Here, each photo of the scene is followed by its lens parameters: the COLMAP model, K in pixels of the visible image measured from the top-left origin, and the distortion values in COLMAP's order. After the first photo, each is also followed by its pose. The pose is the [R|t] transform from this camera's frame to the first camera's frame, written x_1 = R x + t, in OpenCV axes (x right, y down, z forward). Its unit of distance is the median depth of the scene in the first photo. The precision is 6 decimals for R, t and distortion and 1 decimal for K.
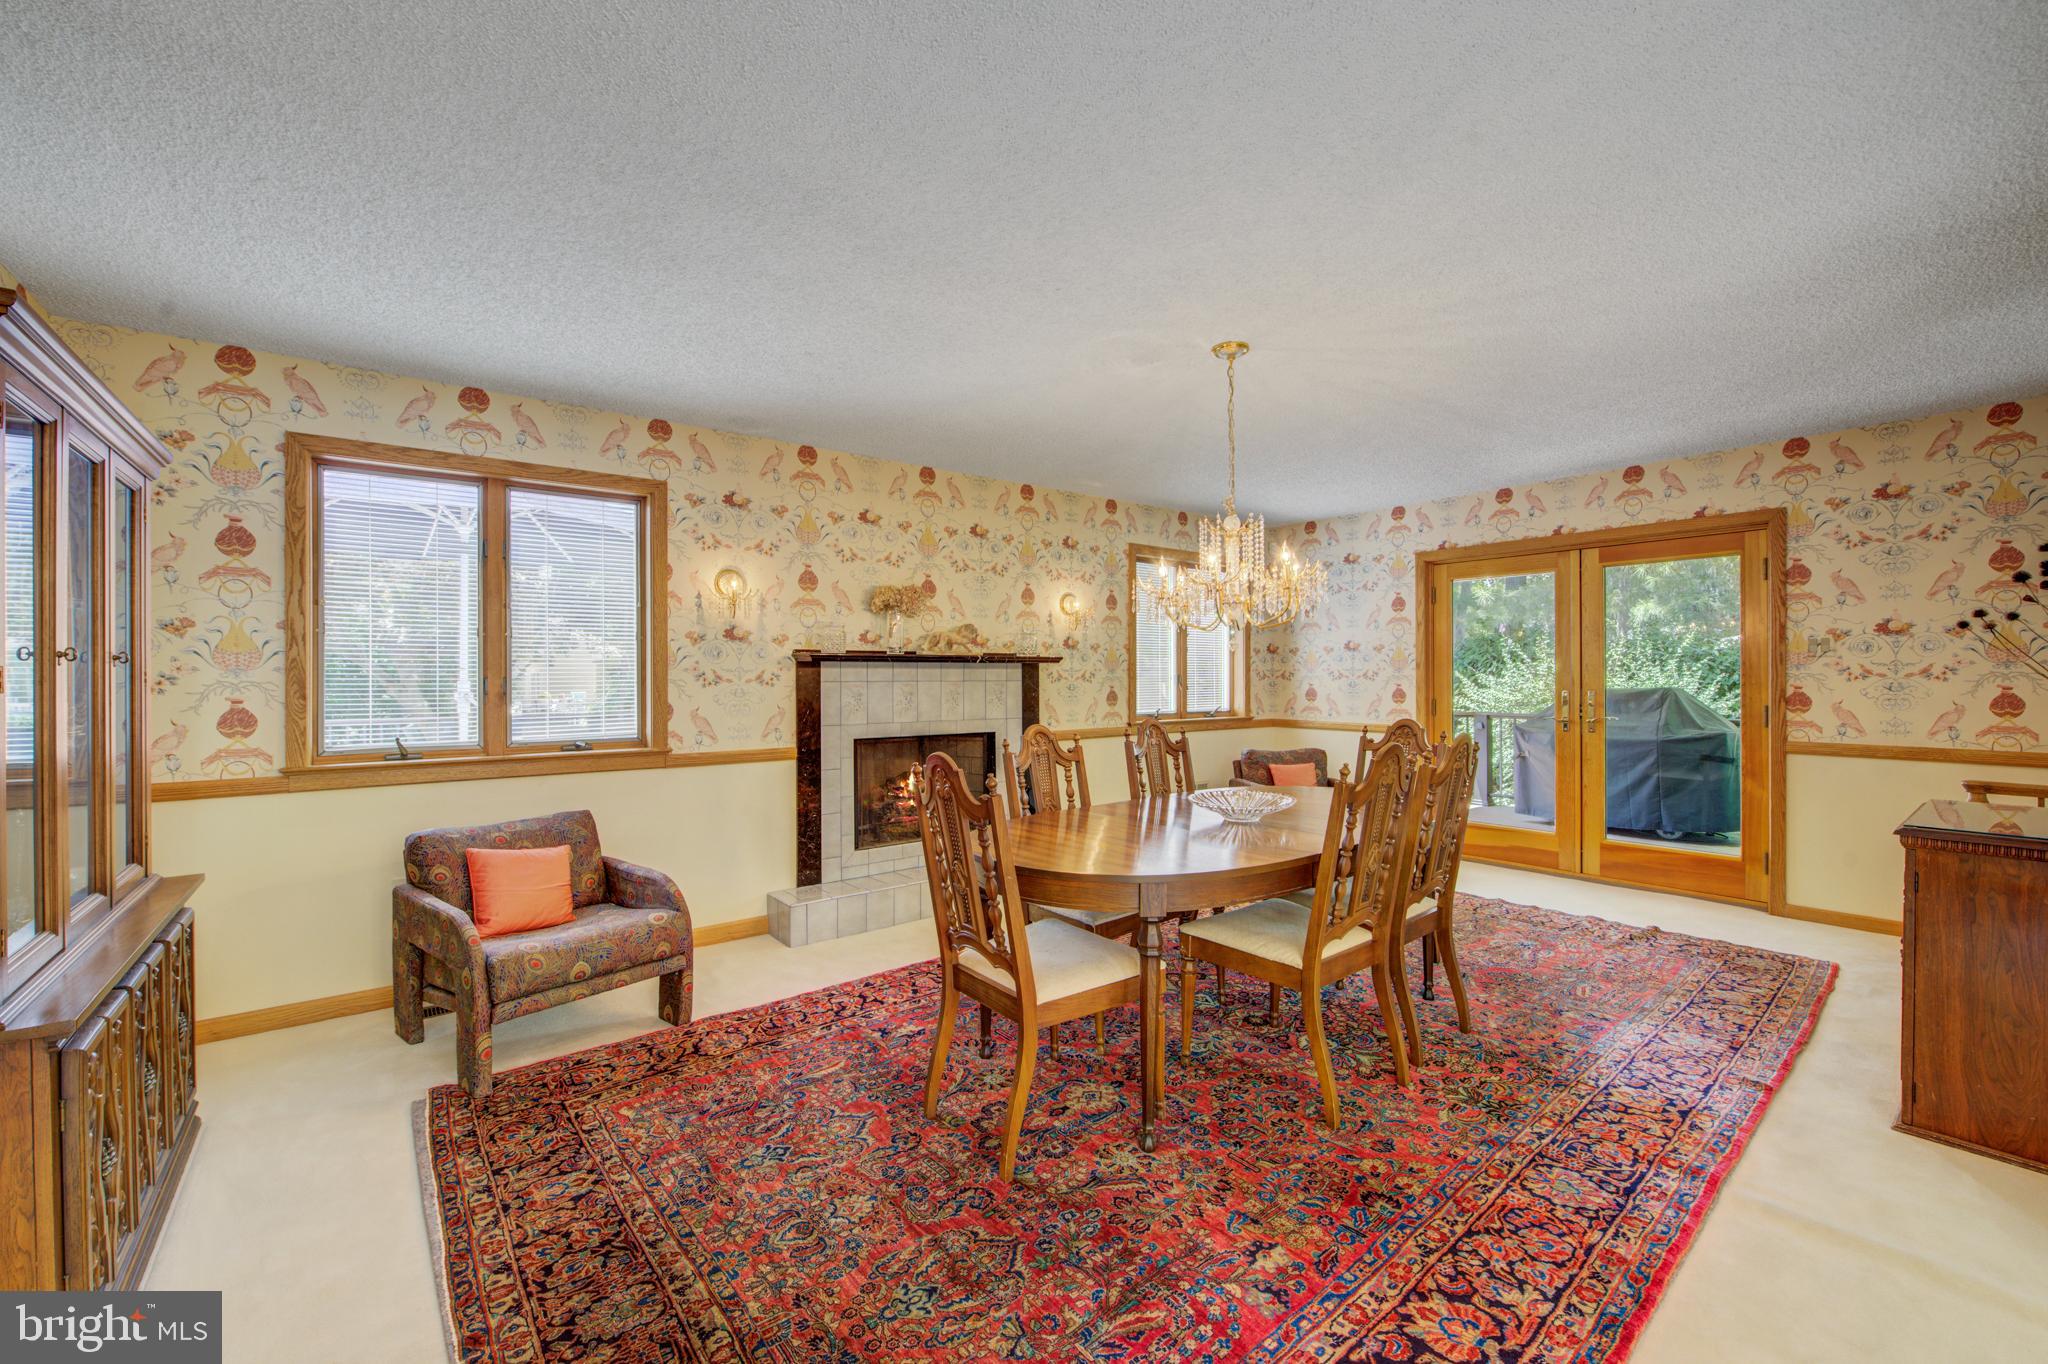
lens RADIAL K [[822.4, 0, 1042.4], [0, 822.4, 679.0], [0, 0, 1]] dist [-0.005647, -0.003062]
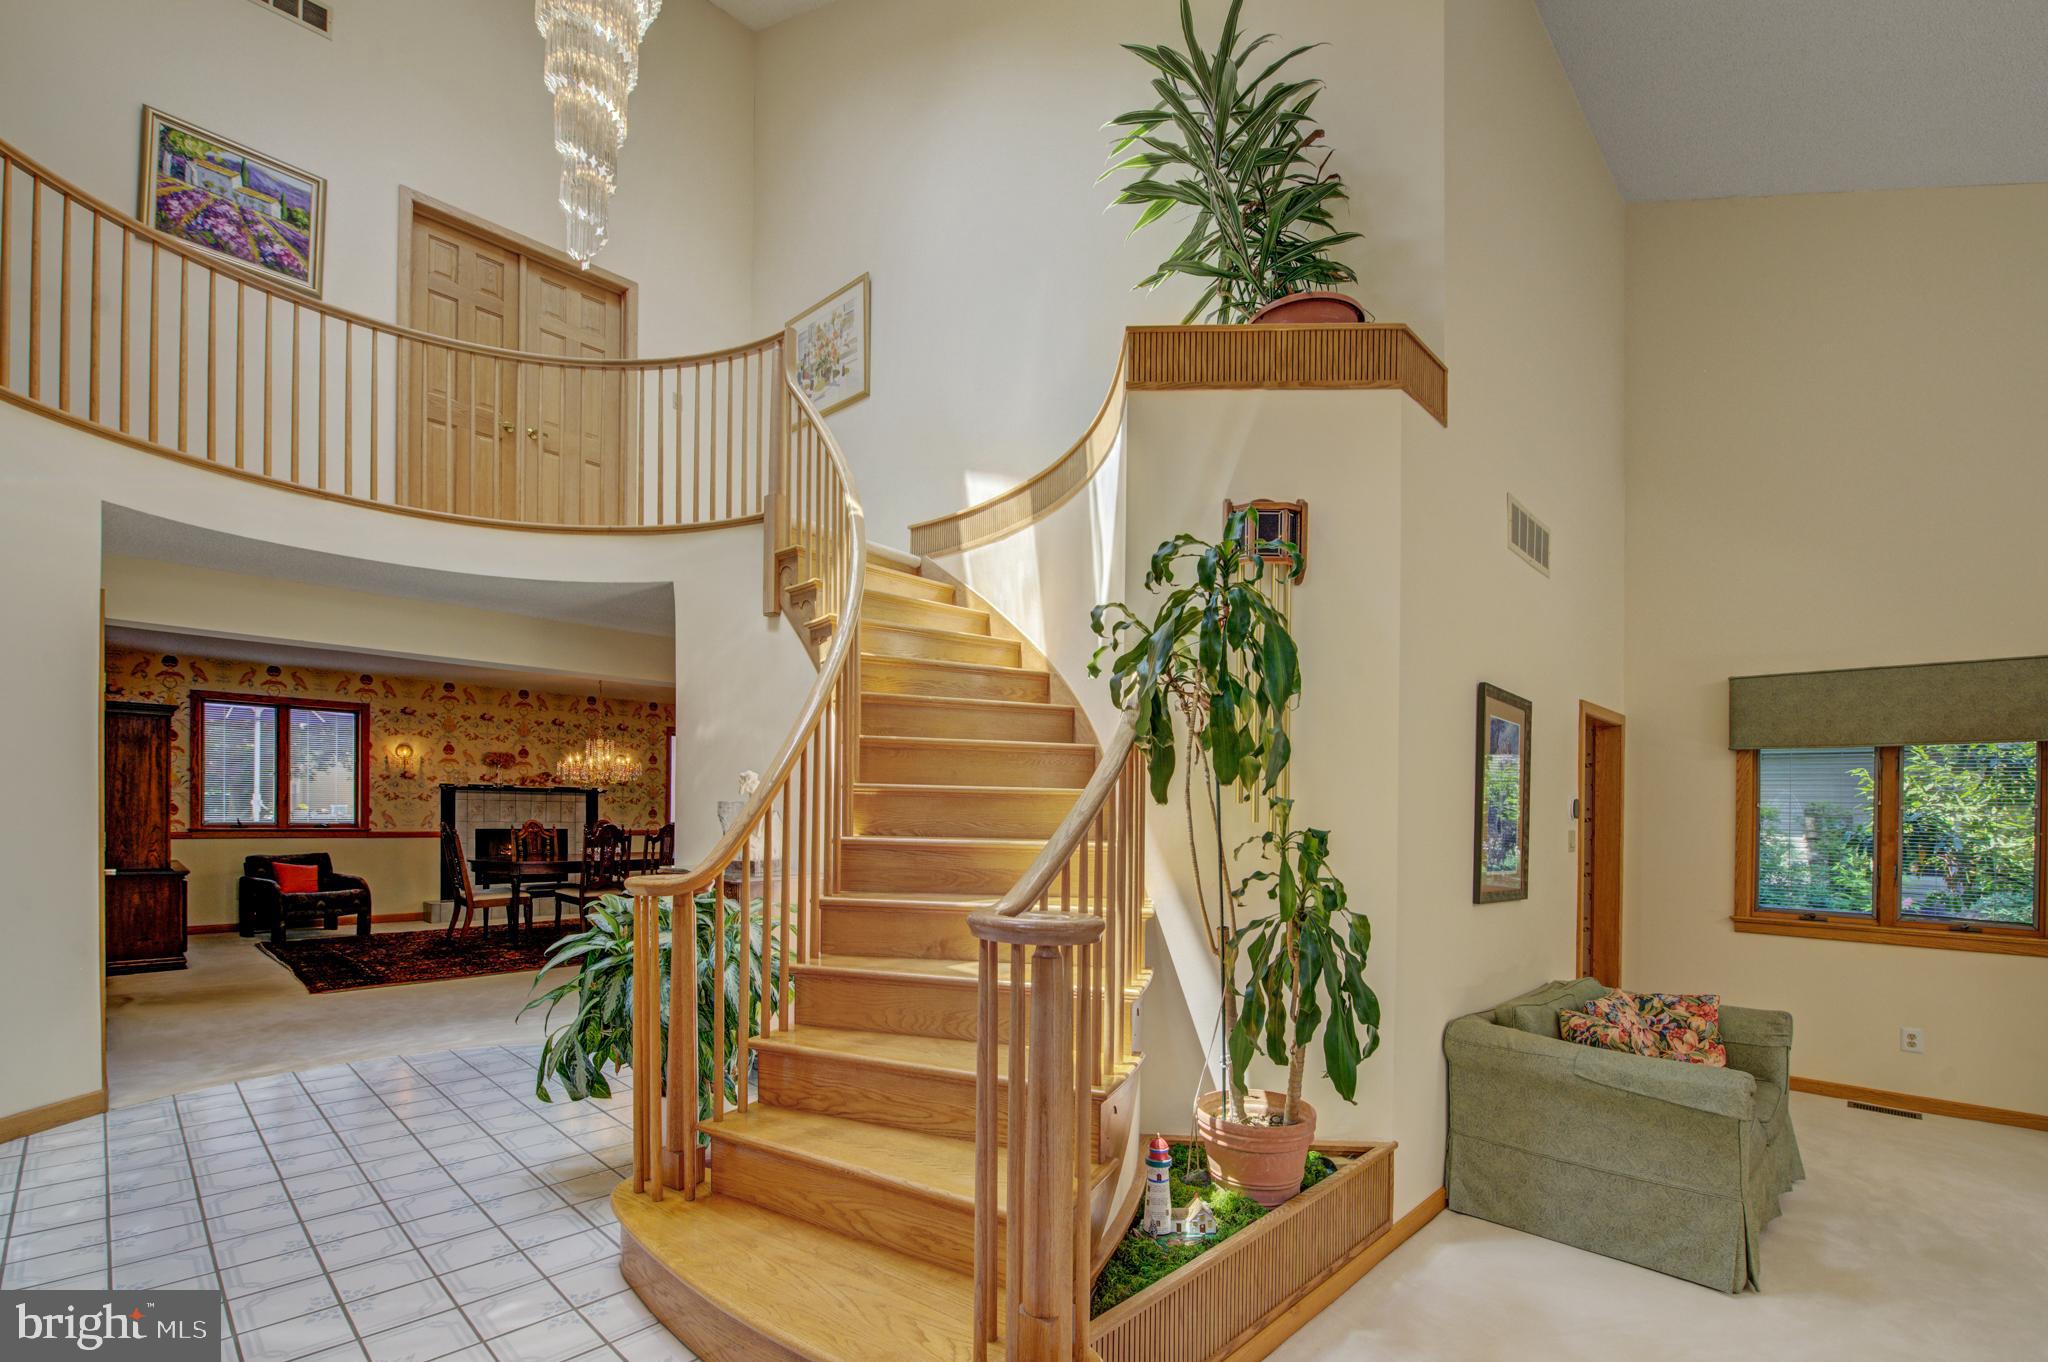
lens RADIAL K [[908.7, 0, 1048.7], [0, 908.7, 837.8], [0, 0, 1]] dist [-0.014439, -0.001804]
pose [[0.990350, 0.016602, 0.137594, 0.847074], [-0.020058, 0.999516, 0.023769, 0.014788], [-0.137133, -0.026300, 0.990203, -1.364029]]
